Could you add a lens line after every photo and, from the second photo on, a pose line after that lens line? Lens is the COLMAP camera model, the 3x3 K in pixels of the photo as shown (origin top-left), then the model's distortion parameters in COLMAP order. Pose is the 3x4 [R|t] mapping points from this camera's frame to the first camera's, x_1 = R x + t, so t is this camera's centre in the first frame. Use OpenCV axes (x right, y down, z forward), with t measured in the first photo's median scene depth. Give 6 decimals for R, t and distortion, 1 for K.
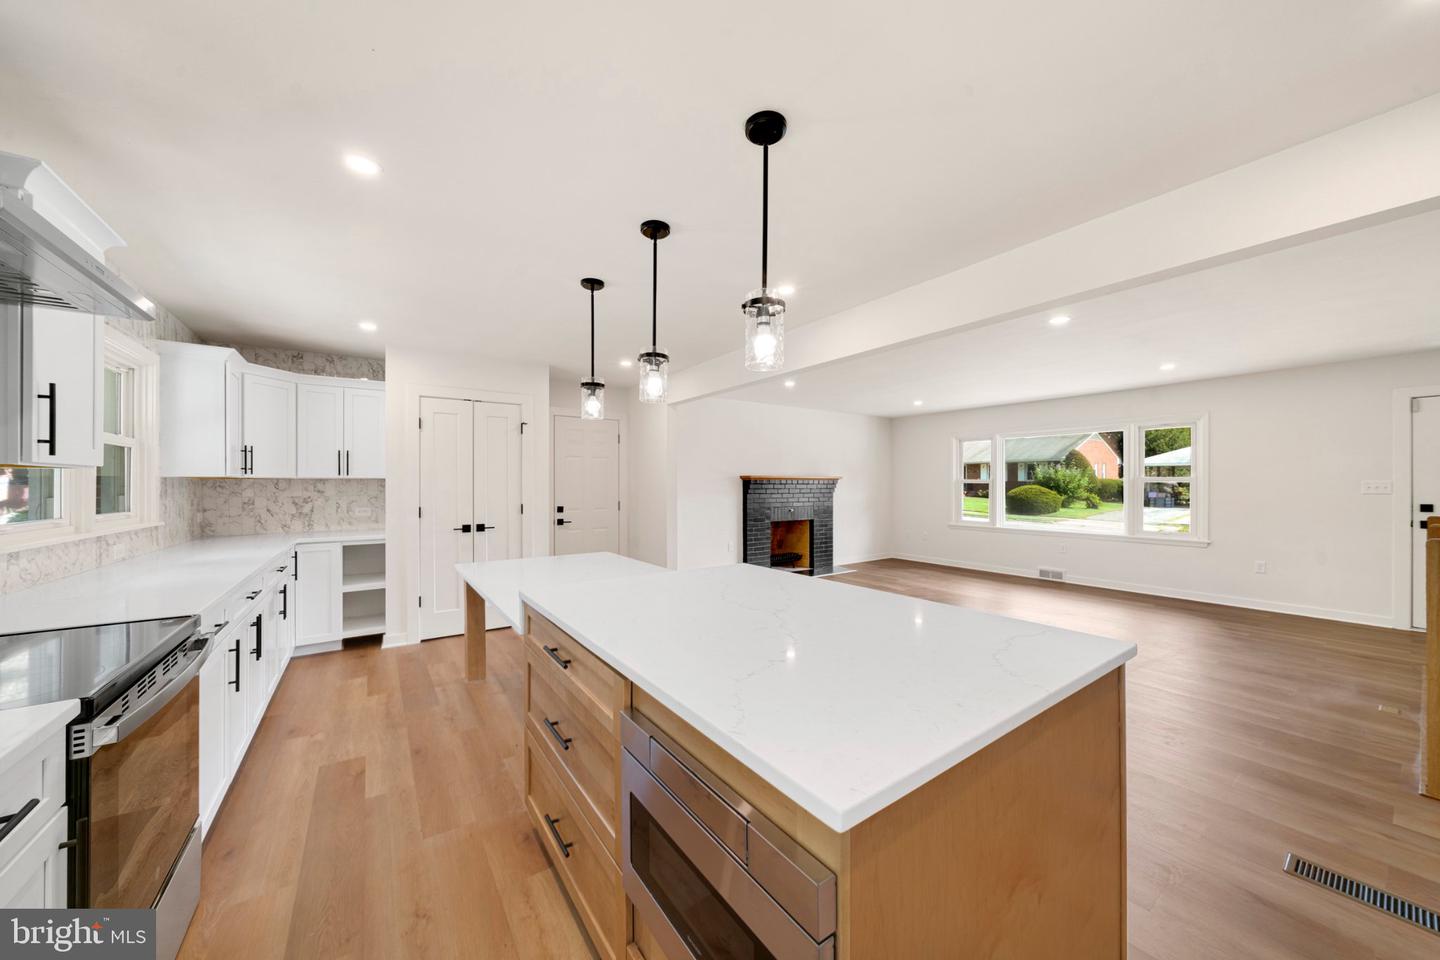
lens RADIAL K [[506.7, 0, 718.5], [0, 506.7, 488.9], [0, 0, 1]] dist [0.004773, -0.000078]
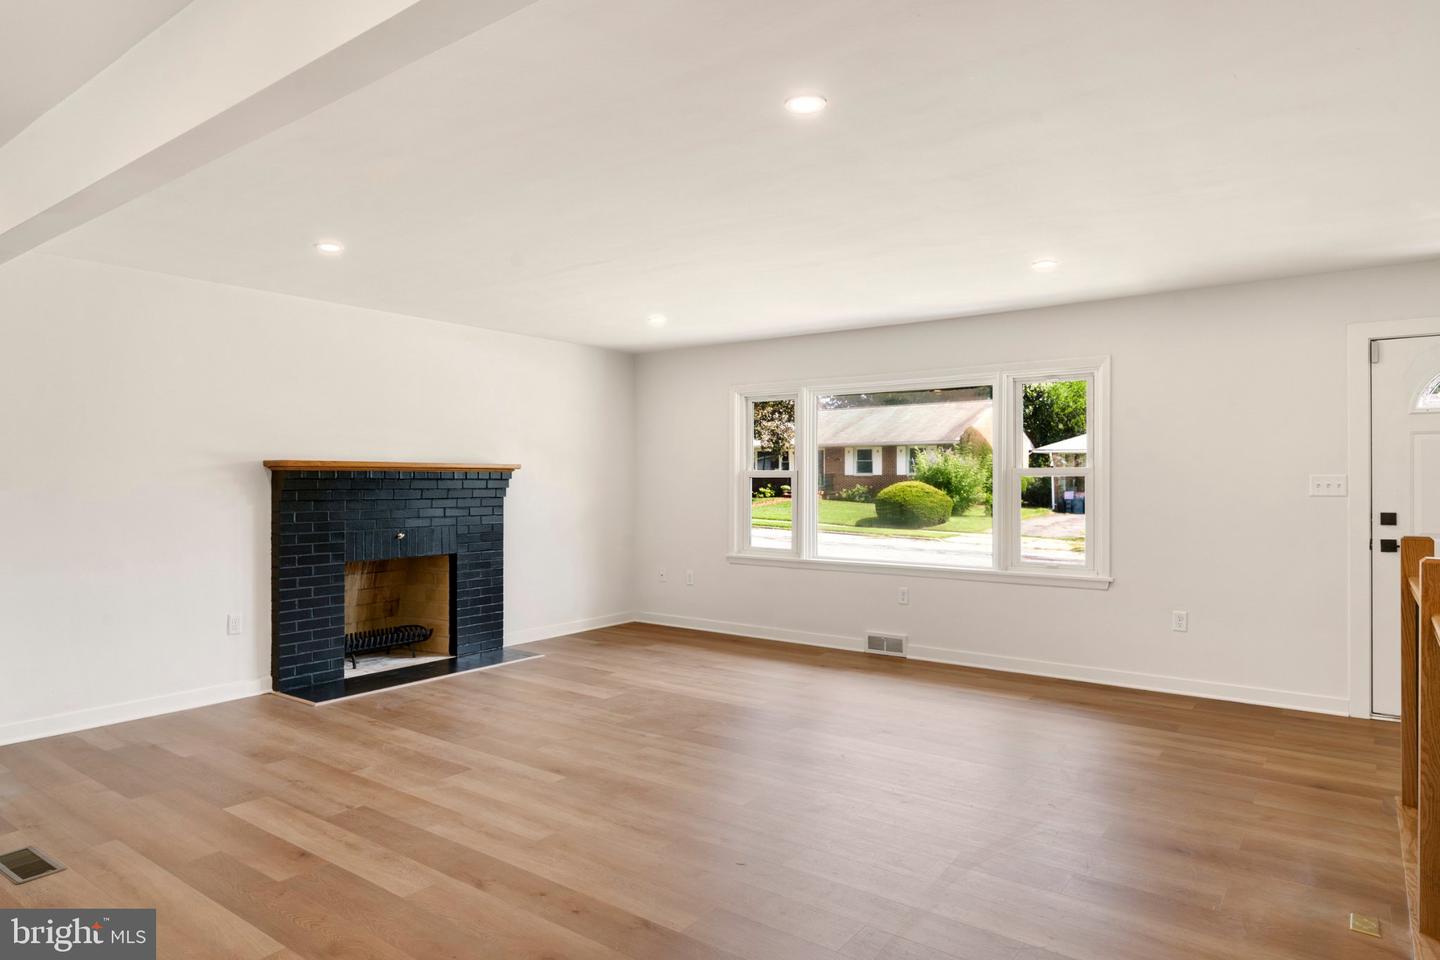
lens RADIAL K [[865.6, 0, 712.6], [0, 865.6, 488.8], [0, 0, 1]] dist [0.017027, -0.004188]
pose [[0.952196, -0.003330, 0.305469, 0.167006], [0.002935, 0.999994, 0.001752, -0.001846], [-0.305473, -0.000771, 0.952200, 0.143402]]
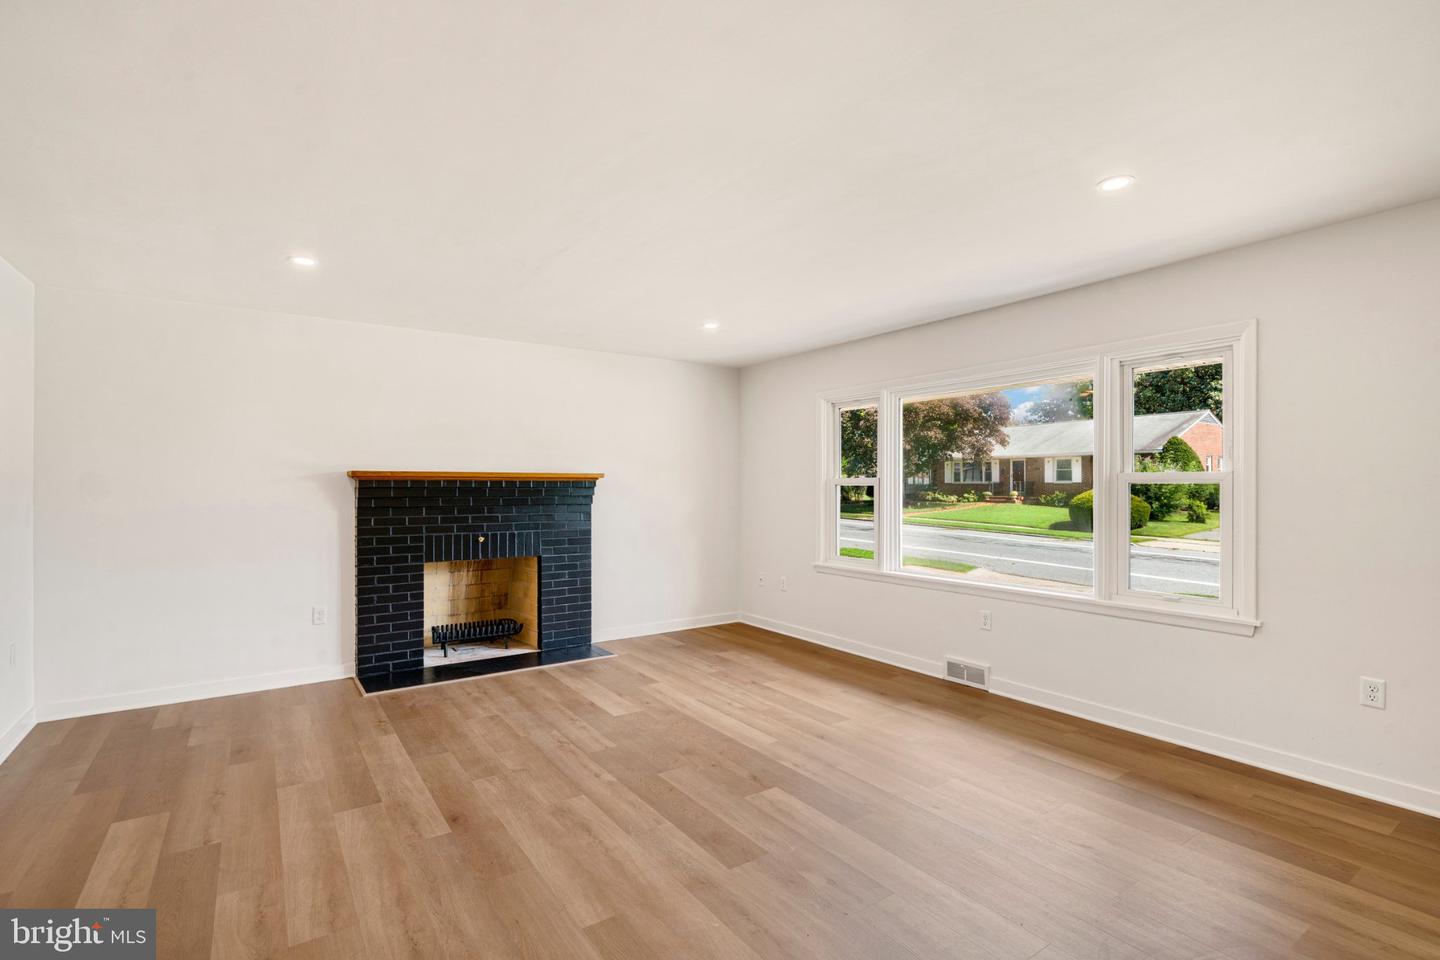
lens RADIAL K [[669.9, 0, 714.4], [0, 669.9, 492.8], [0, 0, 1]] dist [0.004900, 0.000868]
pose [[0.999858, -0.001410, -0.016787, 0.375512], [0.001395, 0.999999, -0.000894, -0.003908], [0.016788, 0.000871, 0.999859, 0.311325]]
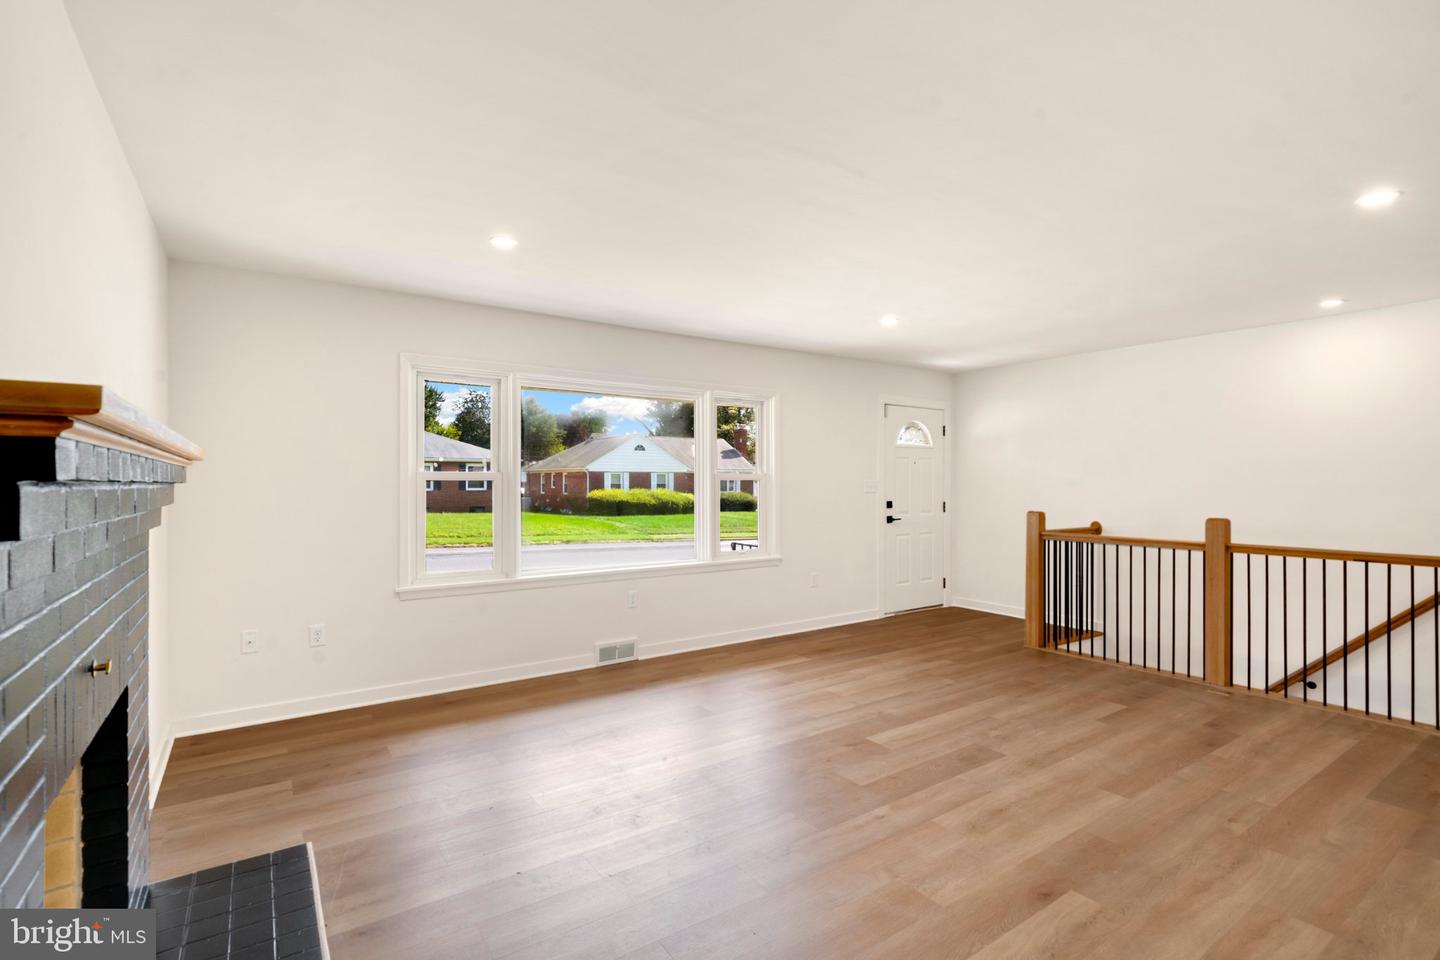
lens RADIAL K [[669.9, 0, 711.9], [0, 669.9, 488.6], [0, 0, 1]] dist [0.004900, 0.000868]
pose [[0.011174, -0.008965, 0.999897, -0.043217], [0.009317, 0.999917, 0.008861, -0.007994], [-0.999894, 0.009217, 0.011256, 0.789615]]
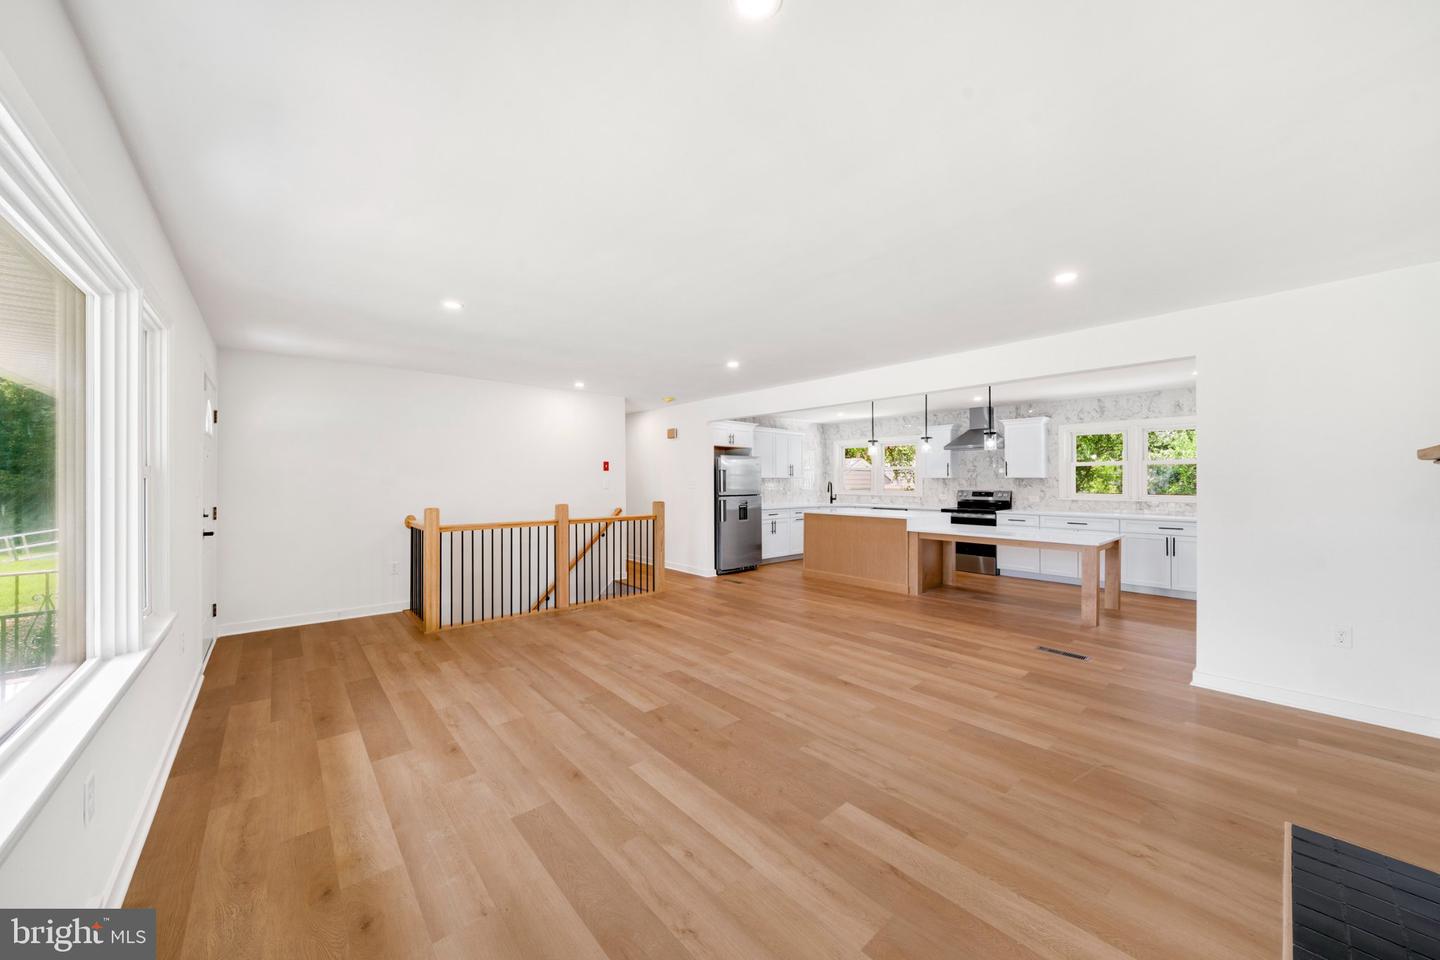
lens RADIAL K [[506.7, 0, 714.7], [0, 506.7, 477.6], [0, 0, 1]] dist [0.004773, -0.000078]
pose [[-0.994930, -0.000582, -0.100567, 0.390288], [-0.000793, 0.999998, 0.002060, -0.011762], [0.100566, 0.002129, -0.994928, 1.074186]]
